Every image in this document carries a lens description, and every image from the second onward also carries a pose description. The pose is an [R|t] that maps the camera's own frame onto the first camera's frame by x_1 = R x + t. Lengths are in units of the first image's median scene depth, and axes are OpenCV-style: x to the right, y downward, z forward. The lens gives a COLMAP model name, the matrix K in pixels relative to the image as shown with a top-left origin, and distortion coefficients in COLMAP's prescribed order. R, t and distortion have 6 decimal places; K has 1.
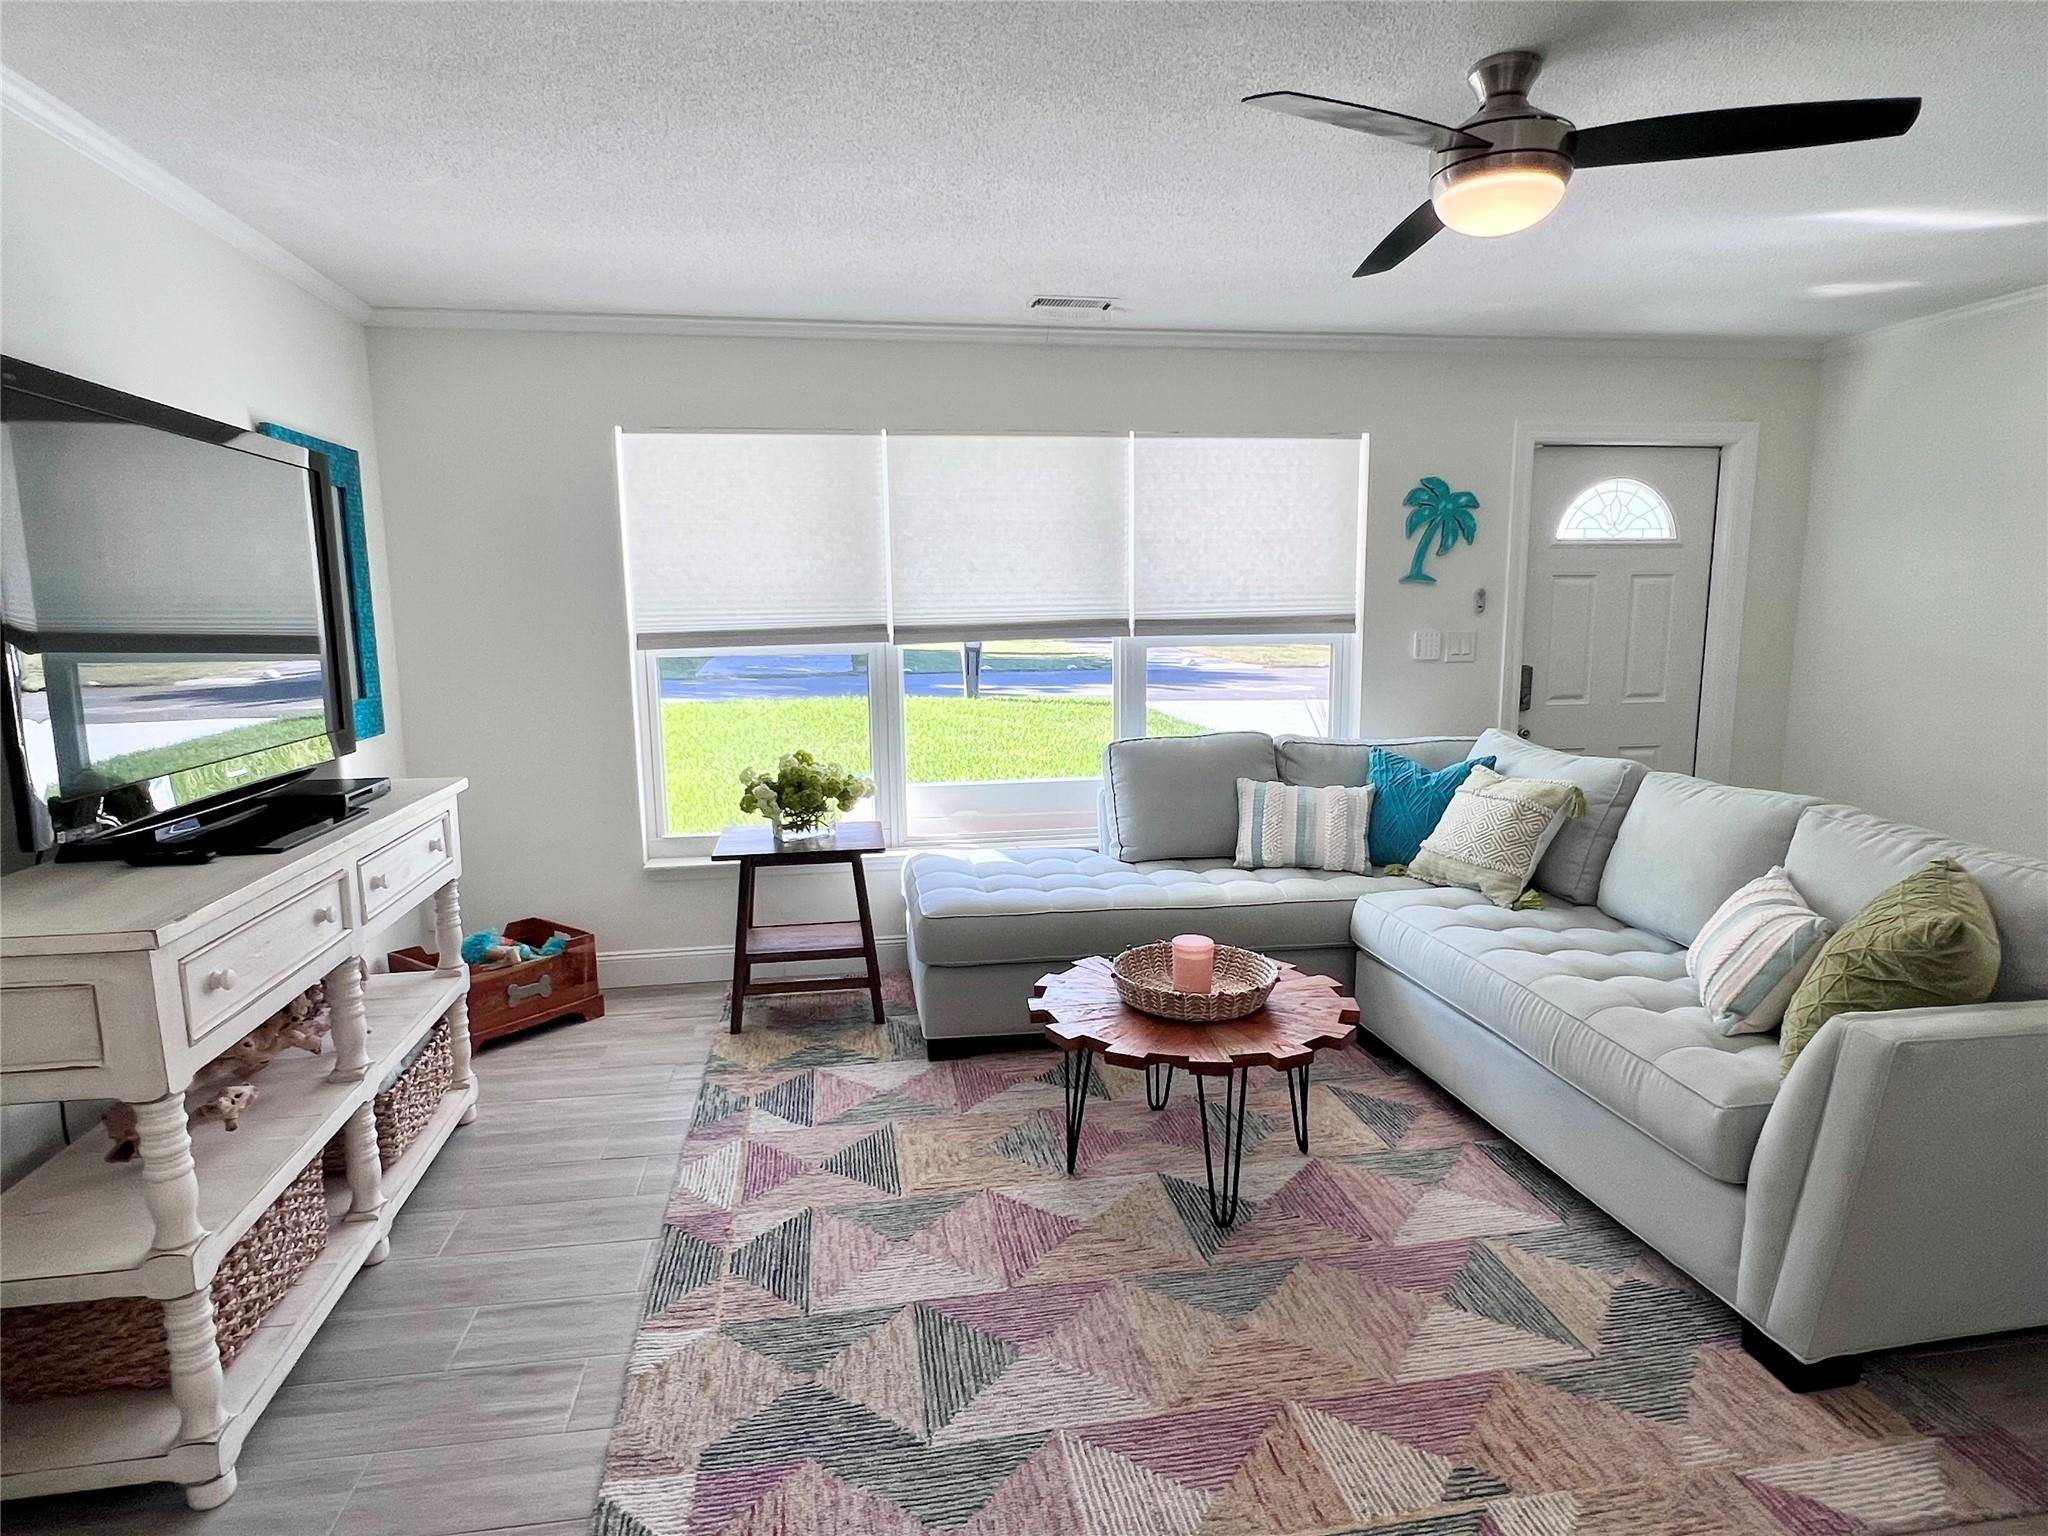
lens RADIAL K [[1144.9, 0, 1029.9], [0, 1144.9, 796.4], [0, 0, 1]] dist [0.001057, -0.000909]
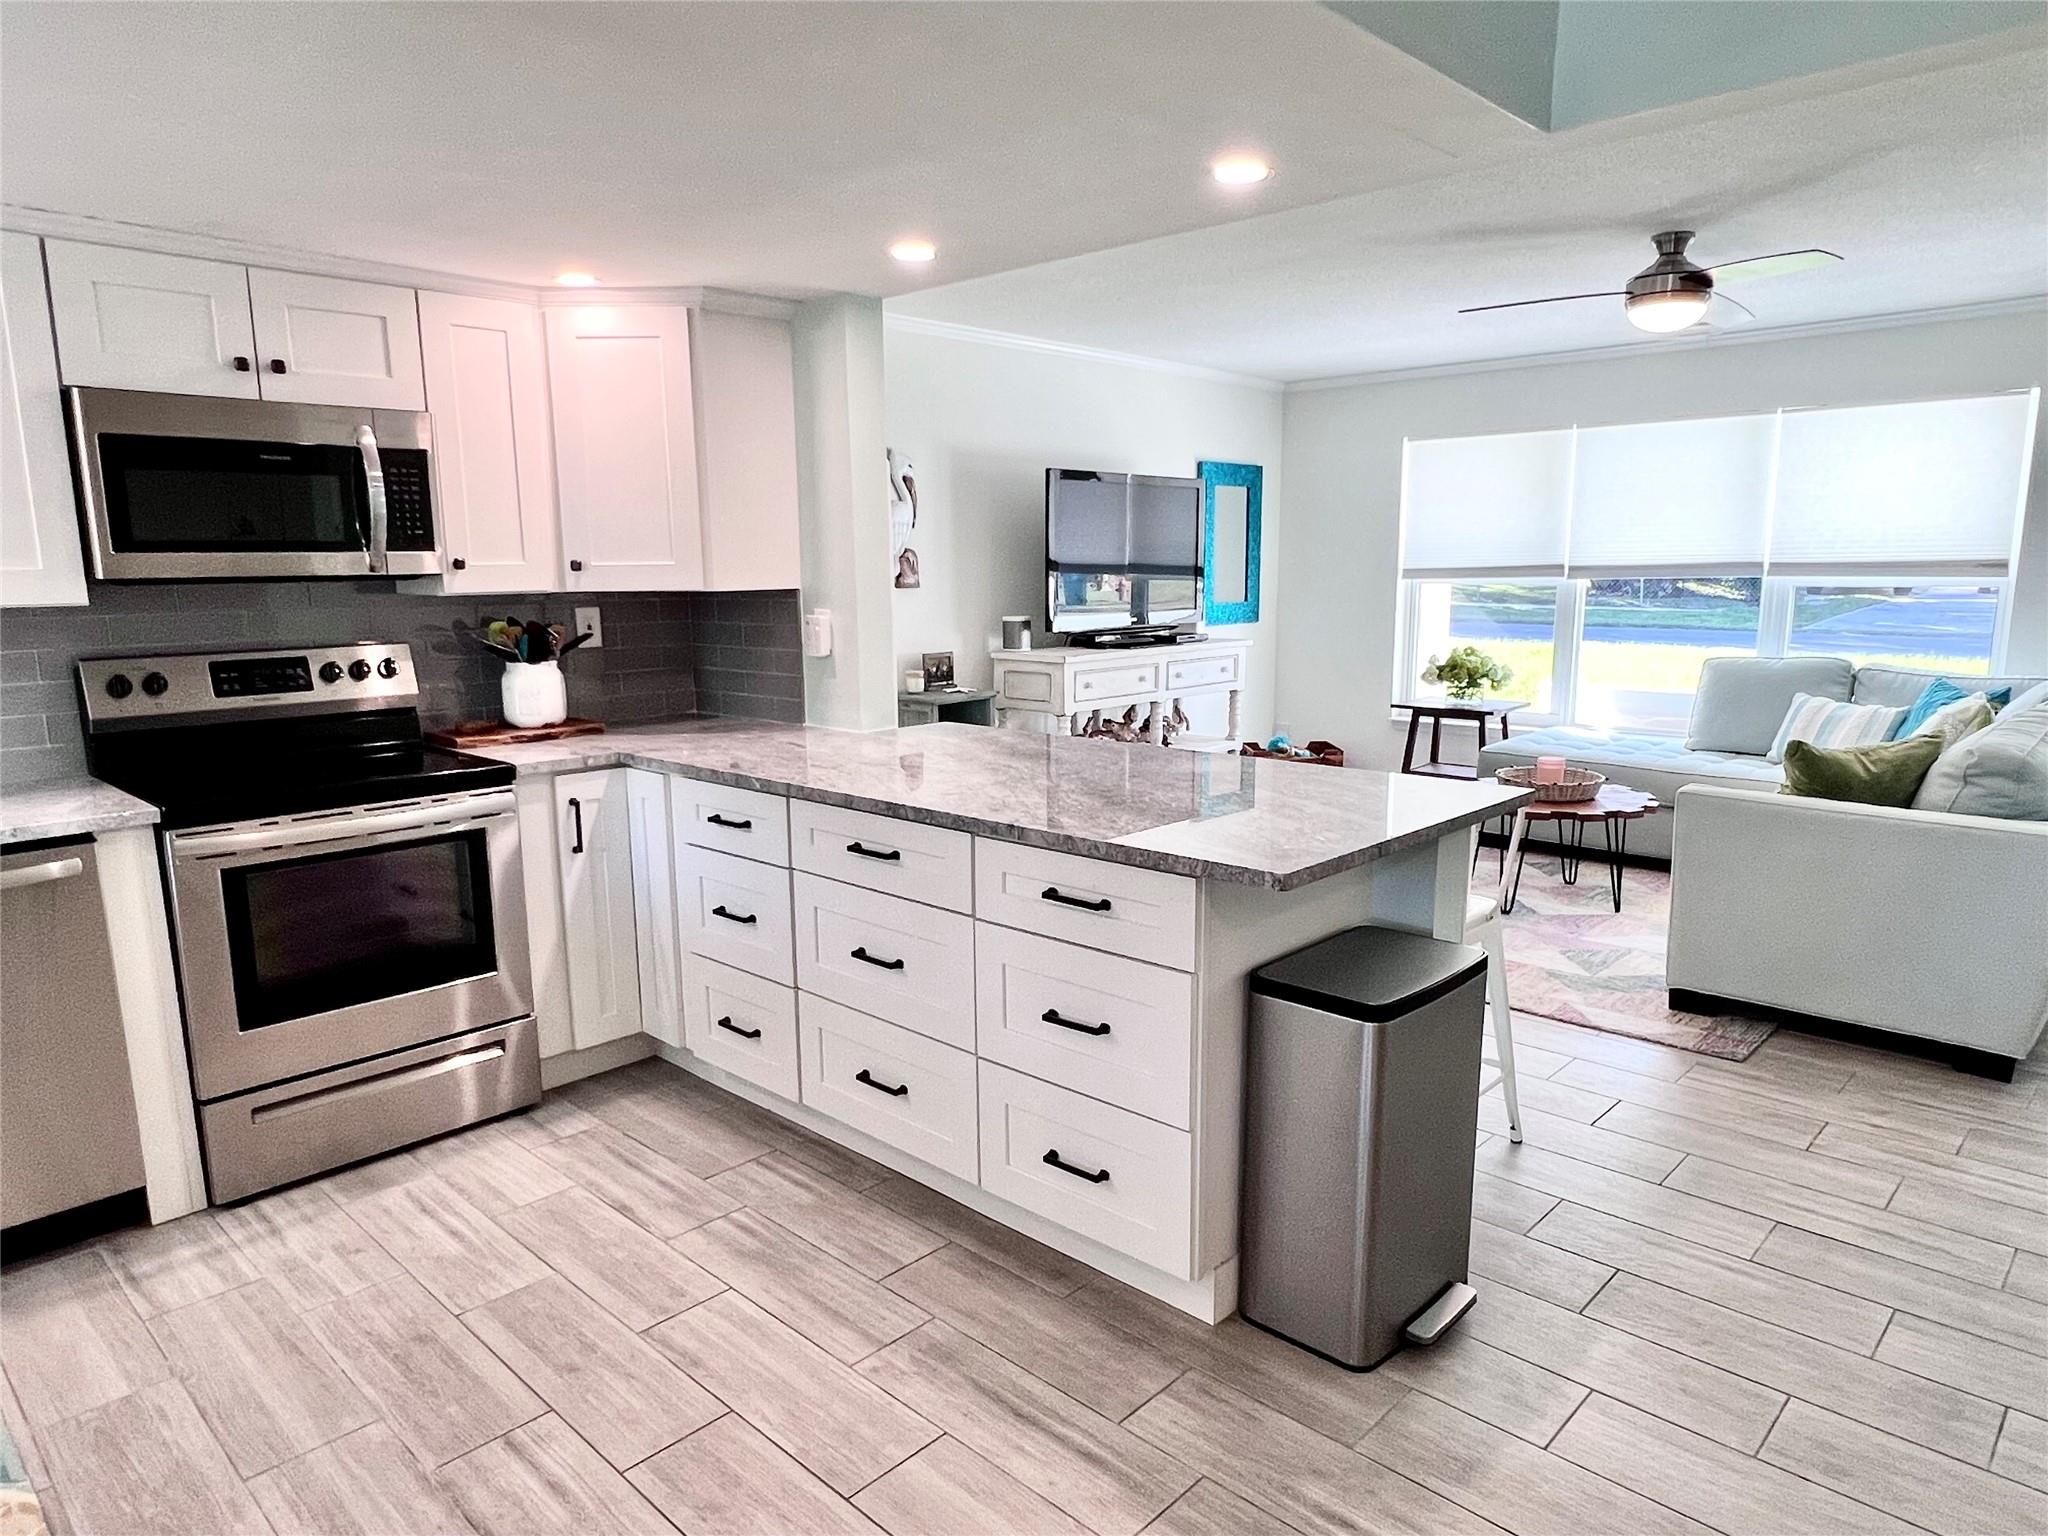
lens RADIAL K [[1287.6, 0, 1015.6], [0, 1287.6, 792.6], [0, 0, 1]] dist [0.001736, -0.001315]
pose [[0.601937, 0.147913, -0.784725, 0.914311], [-0.131949, 0.987610, 0.084941, 0.096670], [0.787566, 0.052415, 0.613997, -0.579558]]
